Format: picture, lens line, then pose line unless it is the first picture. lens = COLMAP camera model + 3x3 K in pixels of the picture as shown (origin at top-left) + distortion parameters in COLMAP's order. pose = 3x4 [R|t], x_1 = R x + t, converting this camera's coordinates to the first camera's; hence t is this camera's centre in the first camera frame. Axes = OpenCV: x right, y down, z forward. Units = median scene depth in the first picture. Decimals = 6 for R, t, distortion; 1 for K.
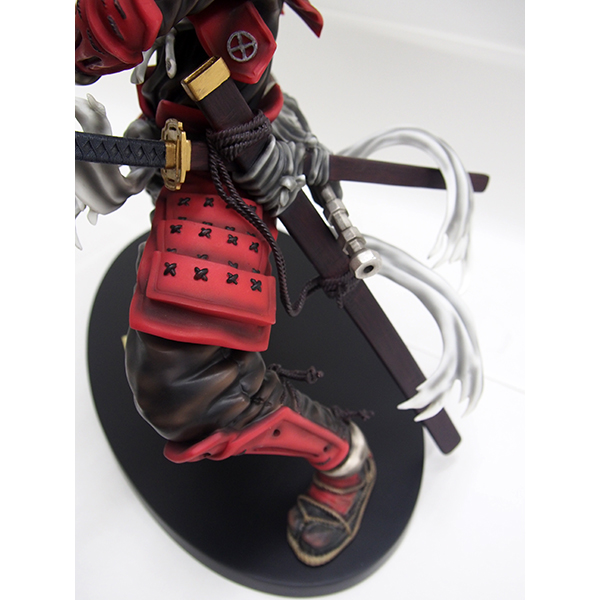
lens RADIAL K [[638.1, 0, 300.0], [0, 638.1, 300.0], [0, 0, 1]] dist [0.023437, -0.002921]
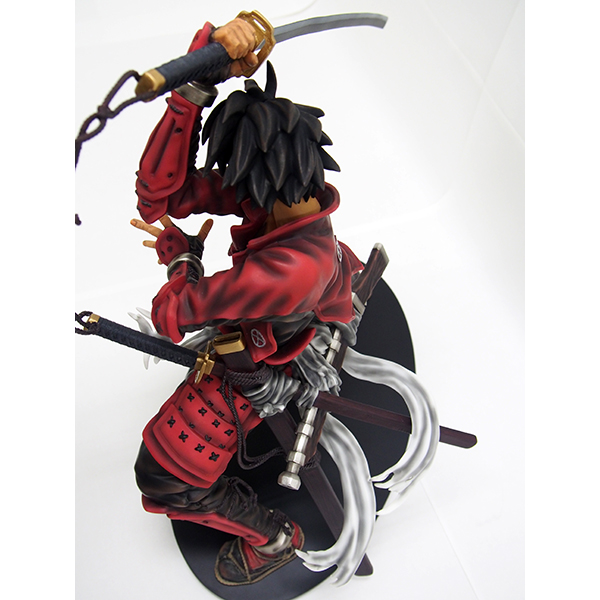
lens RADIAL K [[638.1, 0, 300.0], [0, 638.1, 300.0], [0, 0, 1]] dist [0.023437, -0.002921]
pose [[0.791441, 0.529852, -0.304758, 0.360094], [-0.437772, 0.839312, 0.322352, -0.914587], [0.426586, -0.121708, 0.896221, -0.251311]]
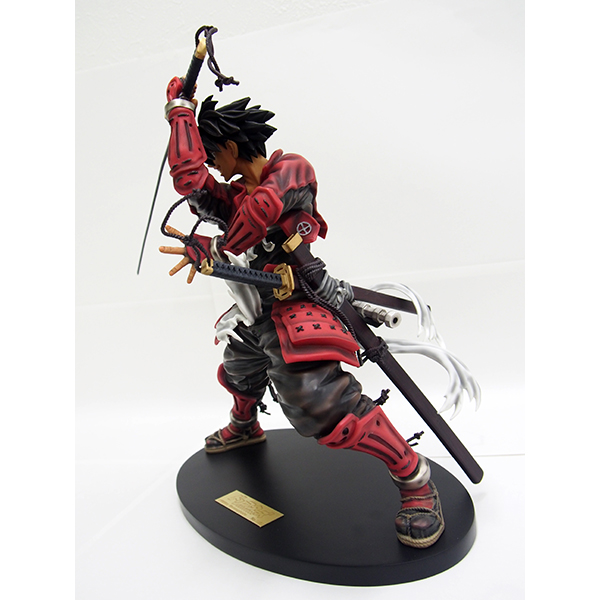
lens RADIAL K [[638.1, 0, 300.0], [0, 638.1, 300.0], [0, 0, 1]] dist [0.023437, -0.002921]
pose [[0.953714, -0.201785, 0.222964, -0.565598], [0.291070, 0.805717, -0.515848, 0.792574], [-0.075556, 0.556869, 0.827157, -0.542228]]
